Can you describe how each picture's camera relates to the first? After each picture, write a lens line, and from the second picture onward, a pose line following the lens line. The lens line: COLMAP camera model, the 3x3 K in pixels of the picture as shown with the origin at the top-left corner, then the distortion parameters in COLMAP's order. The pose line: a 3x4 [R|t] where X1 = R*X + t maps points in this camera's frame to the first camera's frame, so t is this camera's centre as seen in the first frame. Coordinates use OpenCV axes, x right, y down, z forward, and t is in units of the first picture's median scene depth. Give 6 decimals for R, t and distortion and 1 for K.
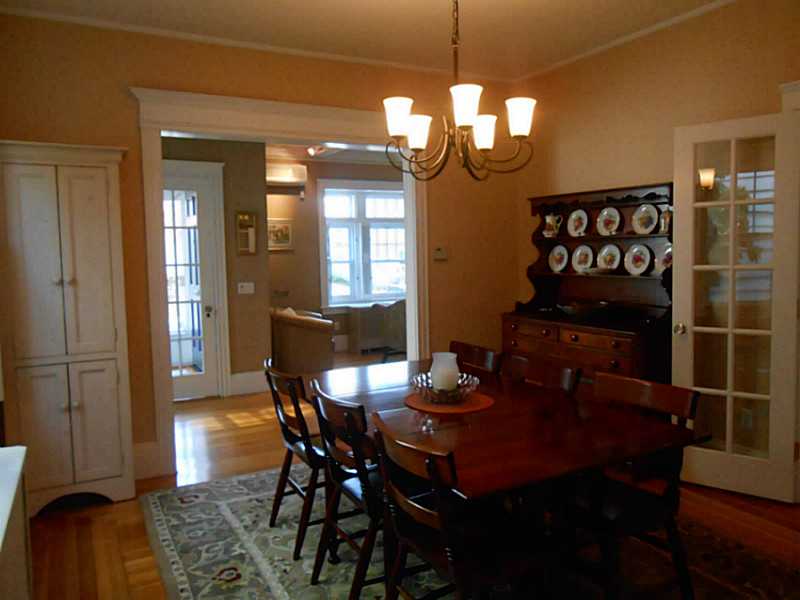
lens RADIAL K [[635.0, 0, 400.0], [0, 635.0, 300.0], [0, 0, 1]] dist [-0.006005, -0.002799]
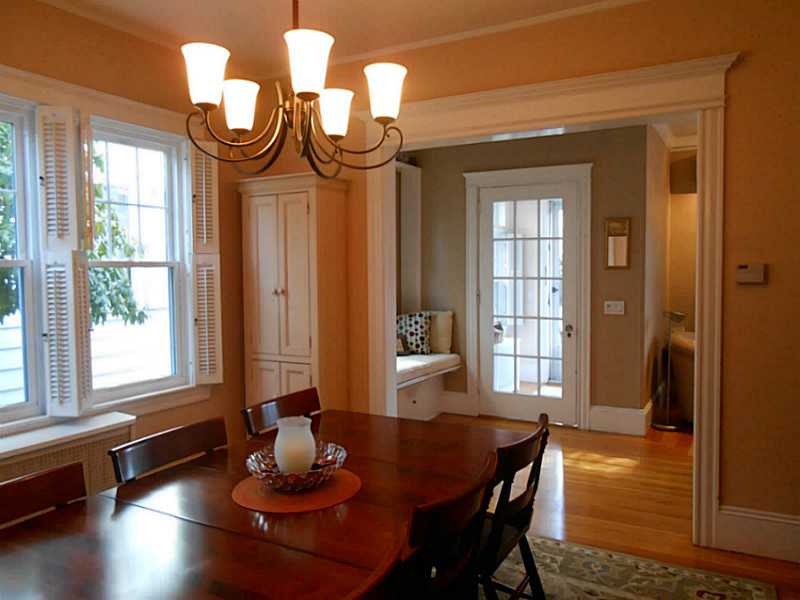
lens RADIAL K [[635.0, 0, 400.0], [0, 635.0, 300.0], [0, 0, 1]] dist [-0.006005, -0.002799]
pose [[0.529947, 0.056592, -0.846140, 0.541471], [-0.063874, 0.997600, 0.026717, -0.055459], [0.845622, 0.039888, 0.532290, 0.516634]]
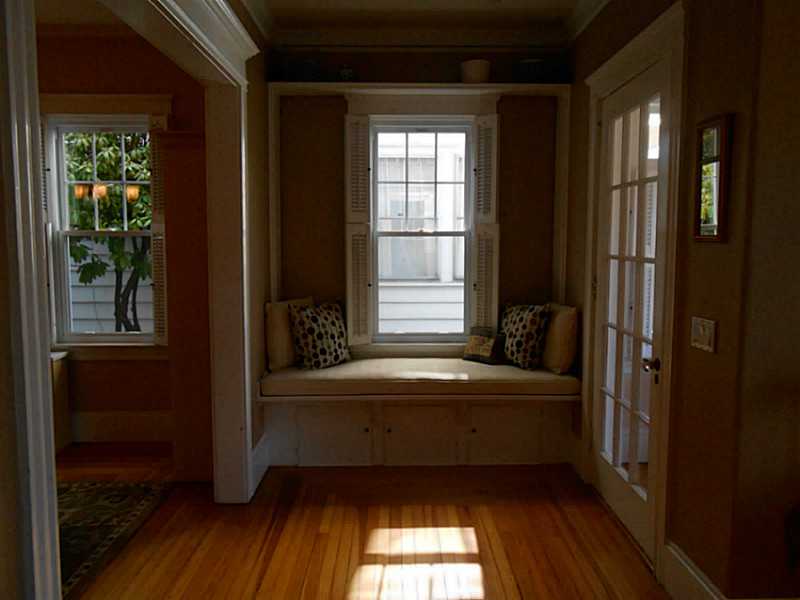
lens RADIAL K [[635.0, 0, 400.0], [0, 635.0, 300.0], [0, 0, 1]] dist [-0.006005, -0.002799]
pose [[-0.478279, 0.098714, -0.872642, 0.258928], [-0.059797, 0.987696, 0.144502, -0.140580], [0.876170, 0.121294, -0.466491, 1.764513]]
